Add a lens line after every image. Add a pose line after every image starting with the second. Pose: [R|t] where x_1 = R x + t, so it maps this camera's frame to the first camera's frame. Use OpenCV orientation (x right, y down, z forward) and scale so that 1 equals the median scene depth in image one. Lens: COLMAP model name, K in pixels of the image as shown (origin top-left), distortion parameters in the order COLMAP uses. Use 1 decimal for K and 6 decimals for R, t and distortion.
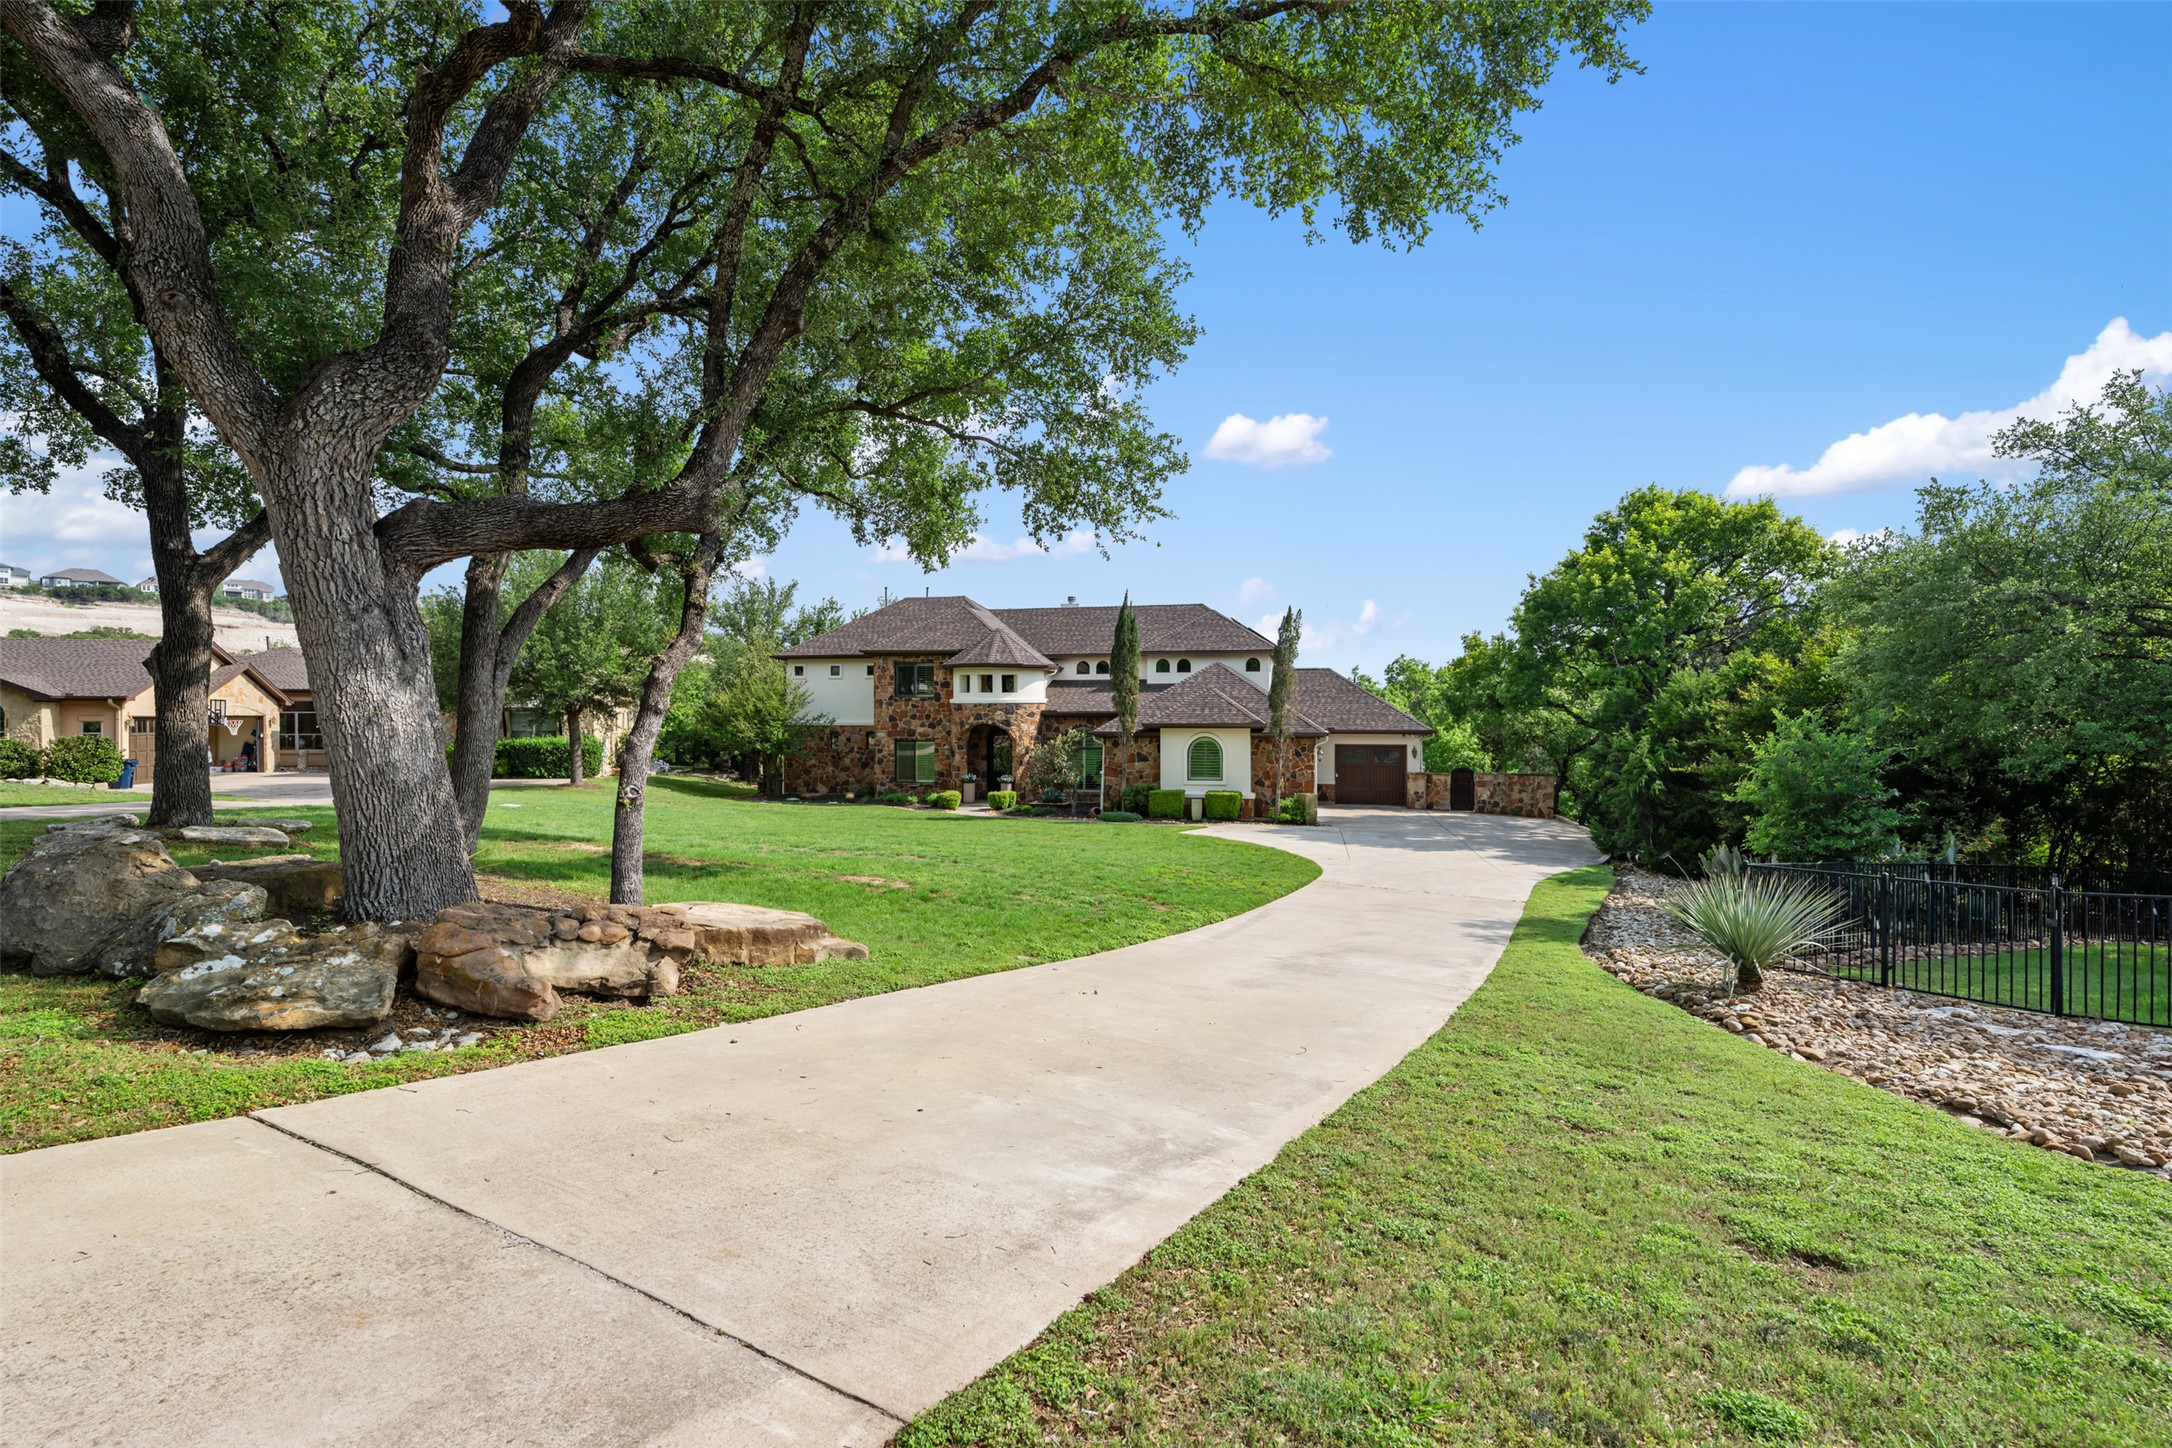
lens RADIAL K [[1021.3, 0, 1086.0], [0, 1021.3, 724.0], [0, 0, 1]] dist [0.000623, 0.000100]
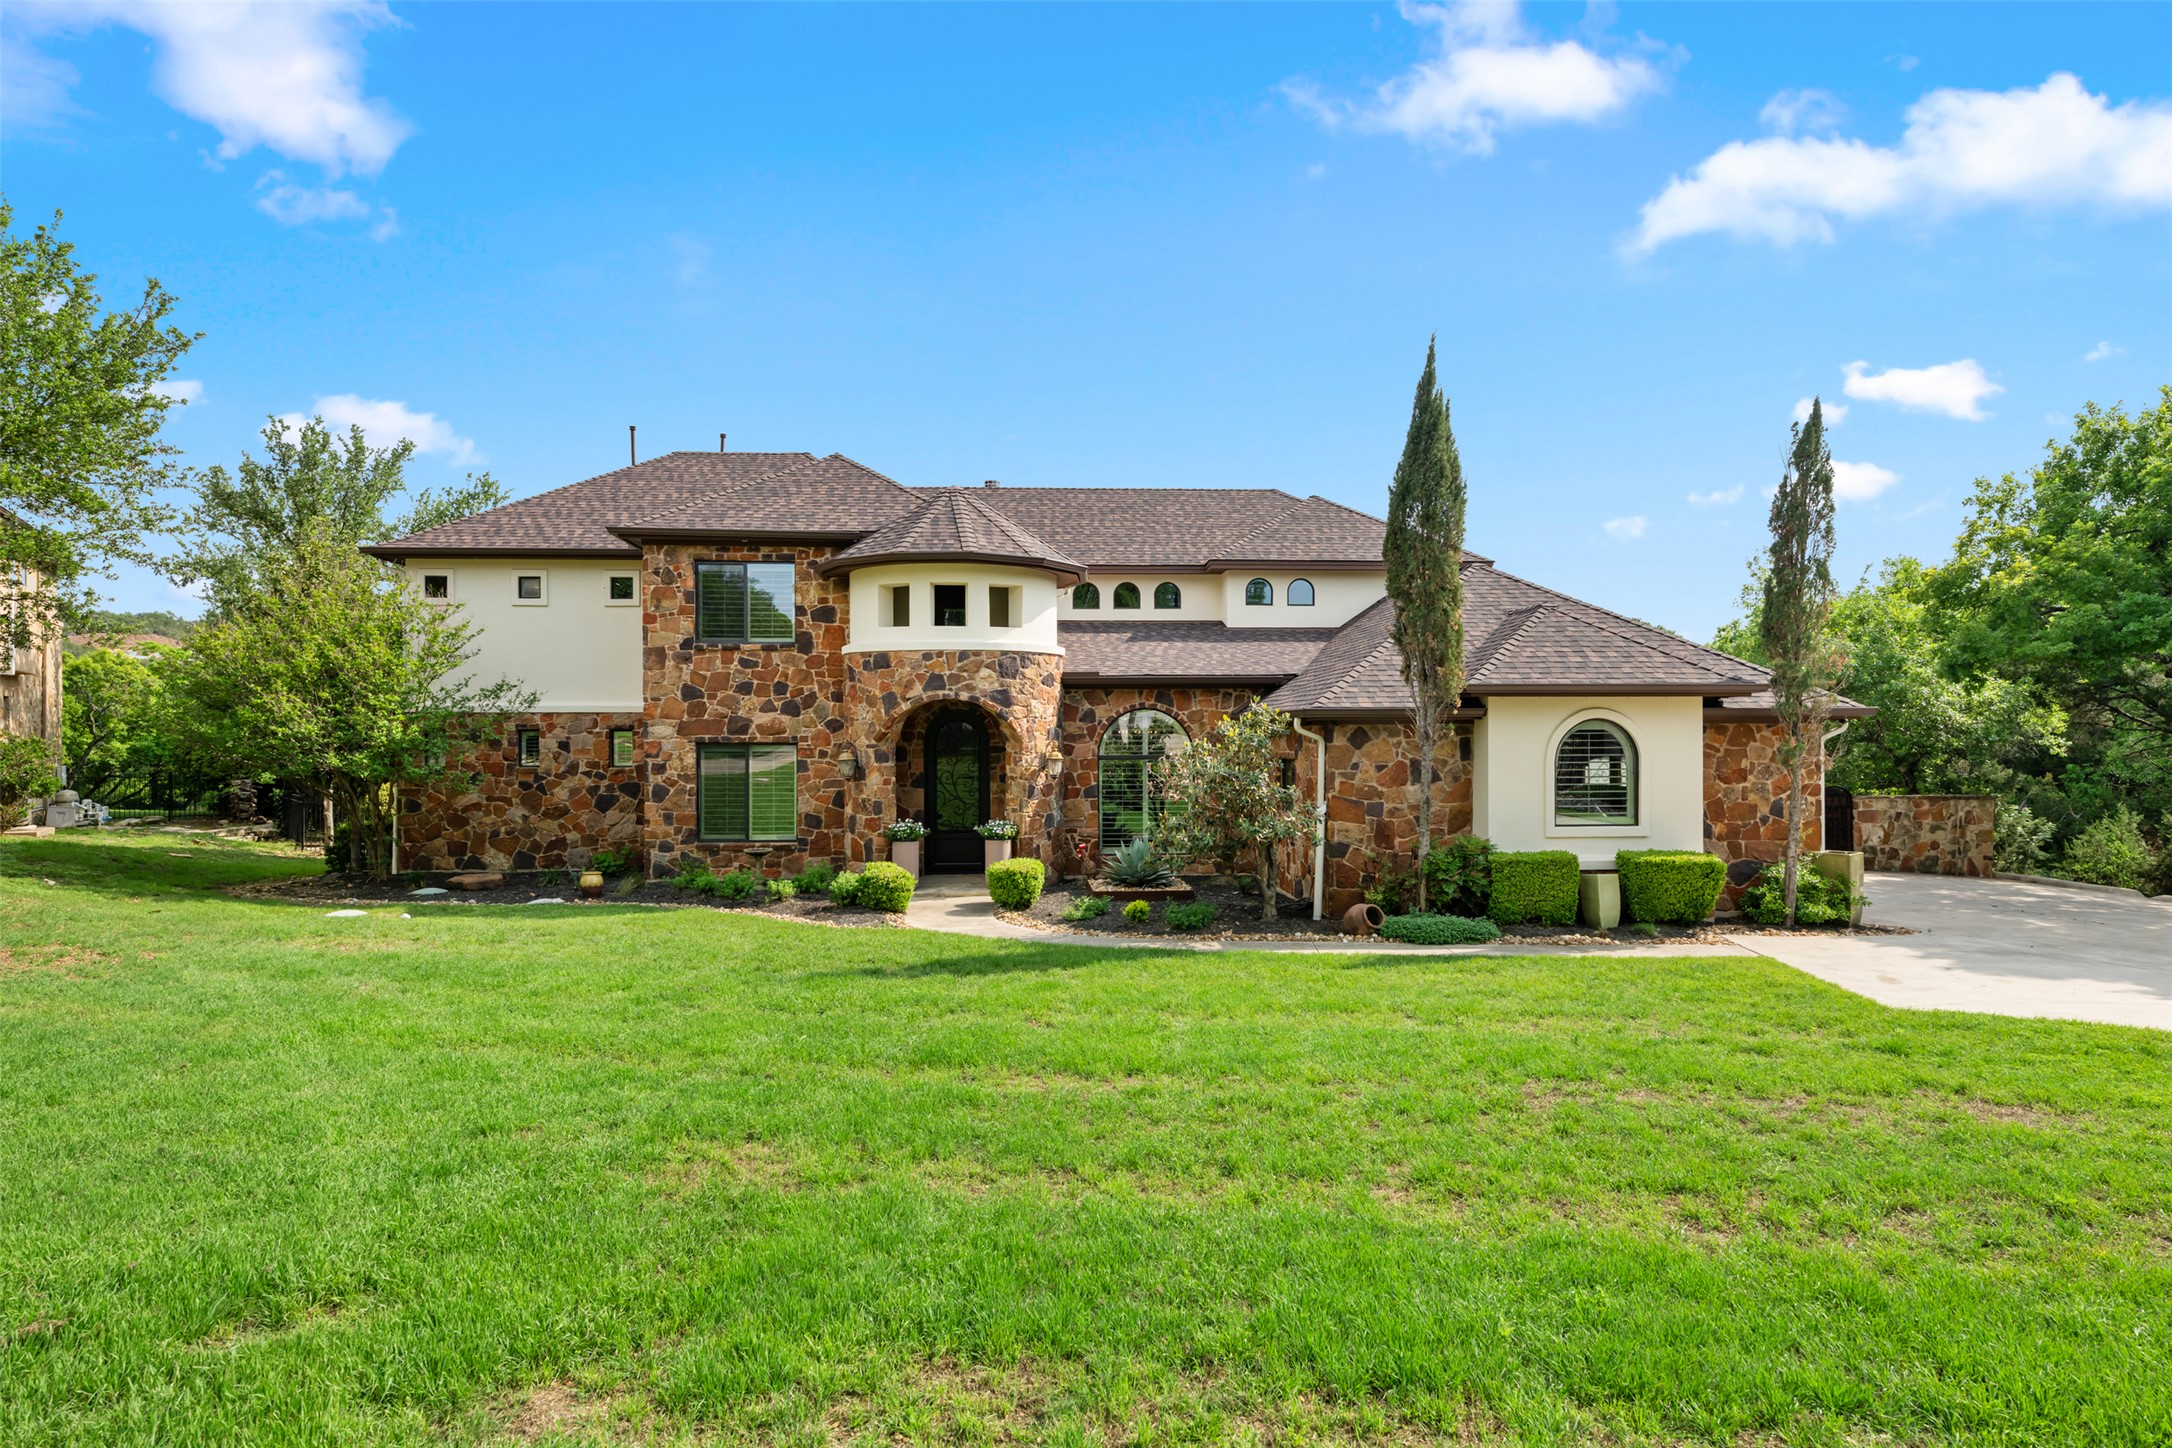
lens RADIAL K [[1150.6, 0, 1080.5], [0, 1150.6, 738.9], [0, 0, 1]] dist [-0.000501, -0.000600]
pose [[0.960598, -0.003614, 0.277917, -0.177083], [0.005530, 0.999966, -0.006110, 0.018893], [-0.277886, 0.007406, 0.960586, 0.524722]]
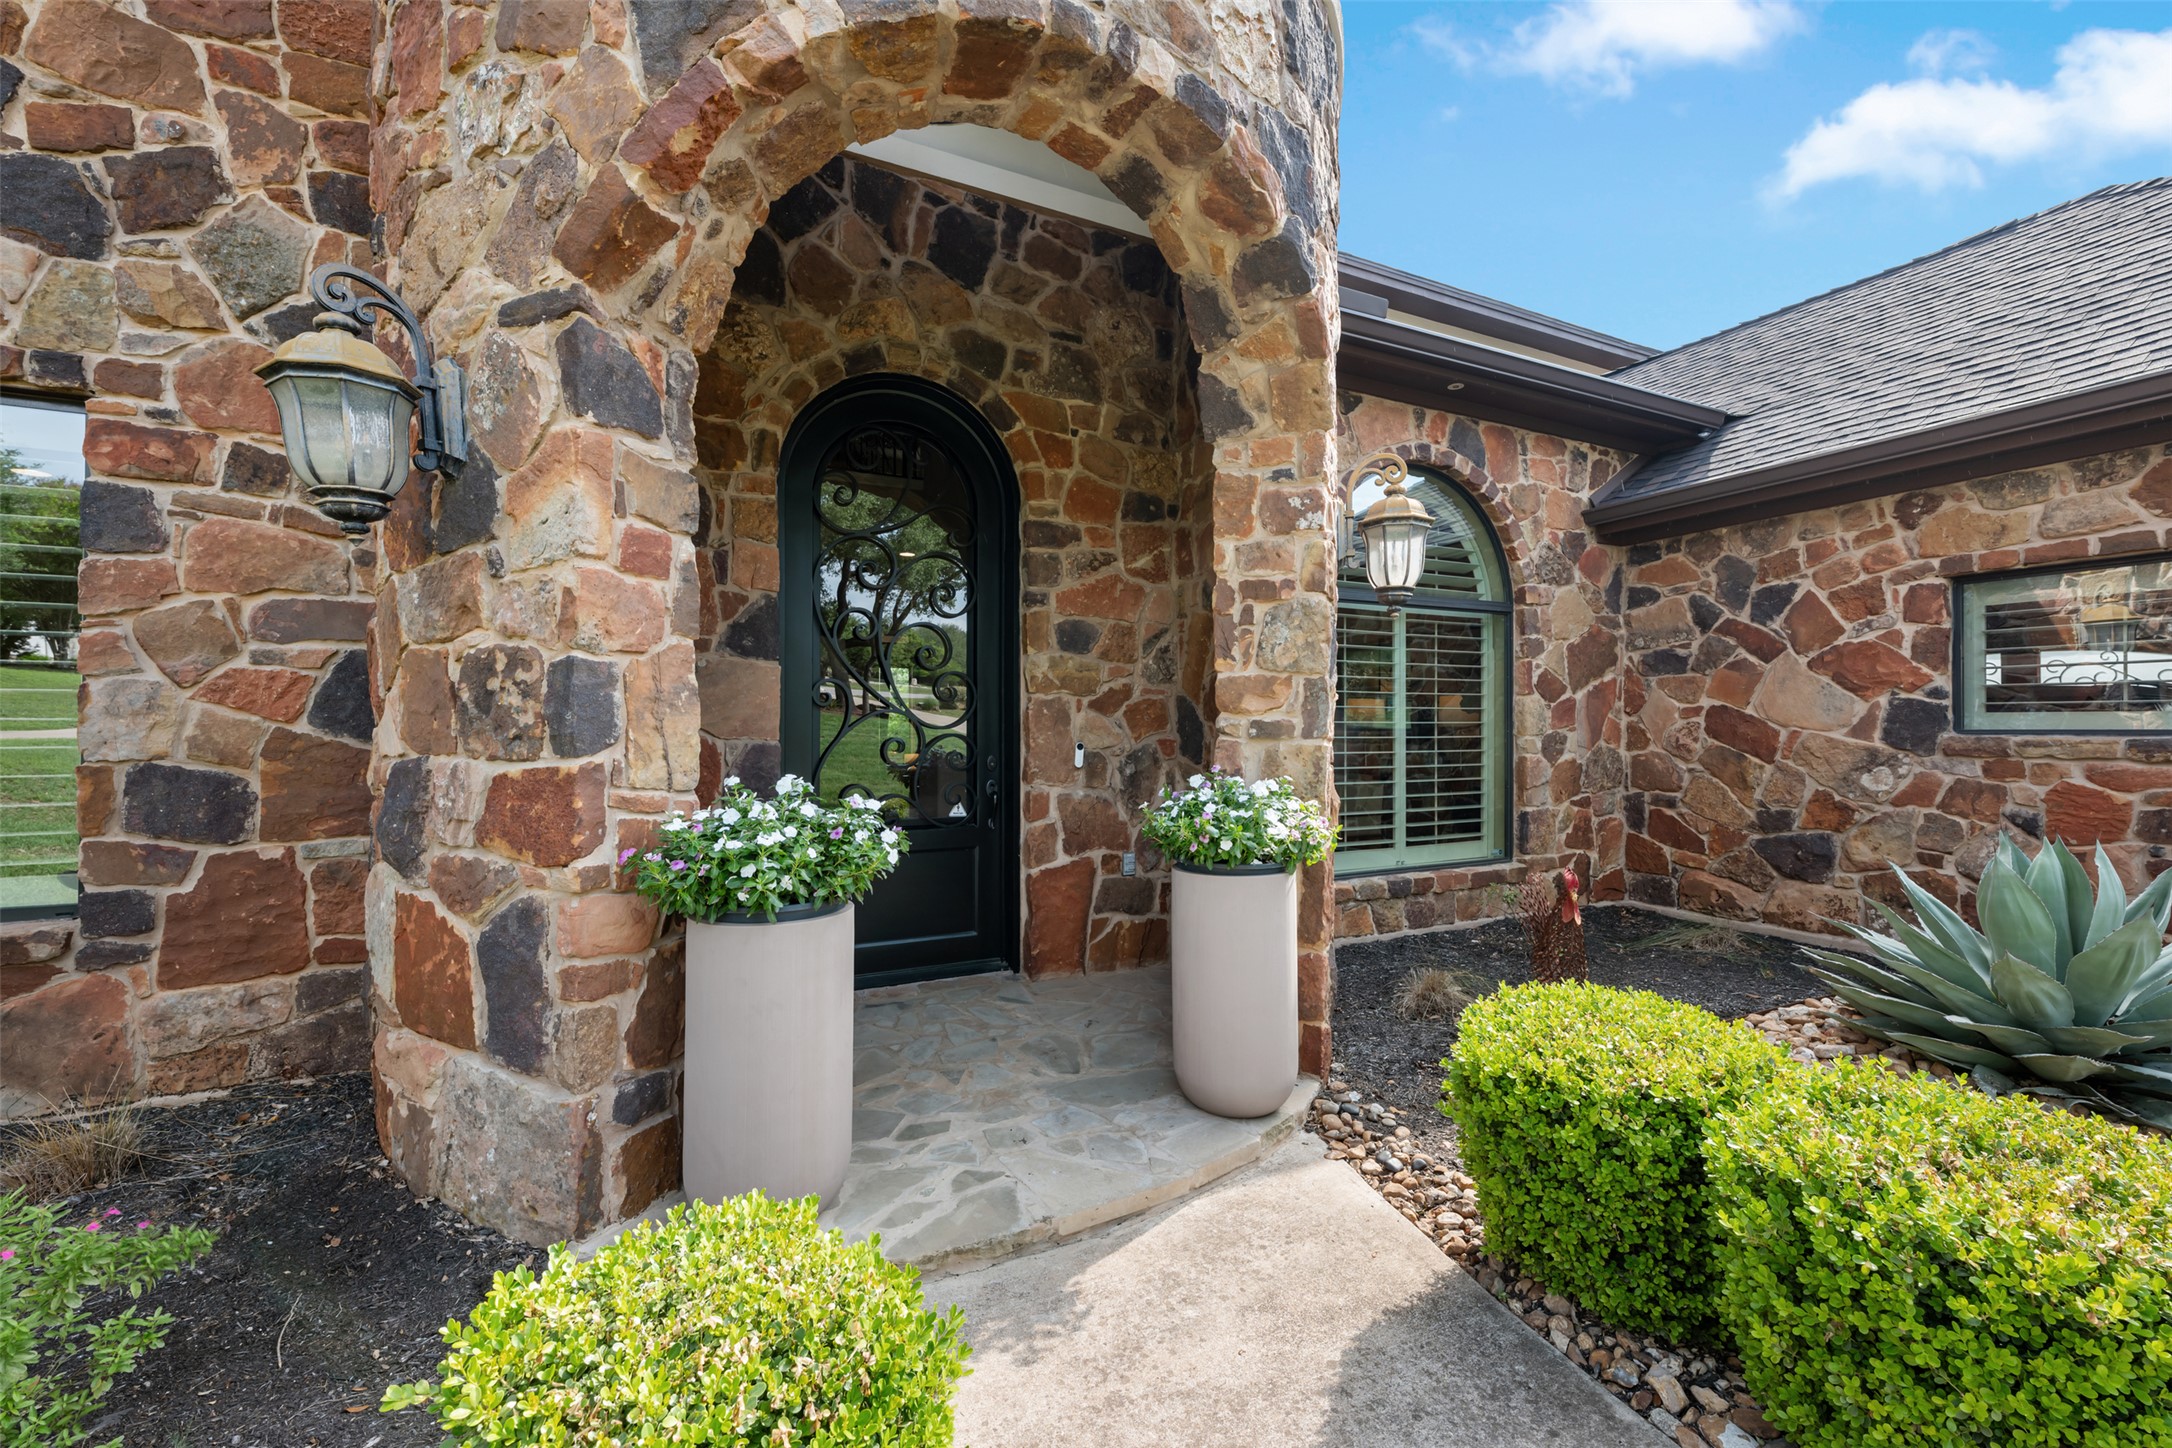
lens RADIAL K [[869.2, 0, 1062.6], [0, 869.2, 719.7], [0, 0, 1]] dist [0.009945, -0.000070]
pose [[0.794819, 0.006143, 0.606816, -0.136416], [0.003802, 0.999879, -0.015102, 0.044934], [-0.606835, 0.014310, 0.794699, 0.929088]]
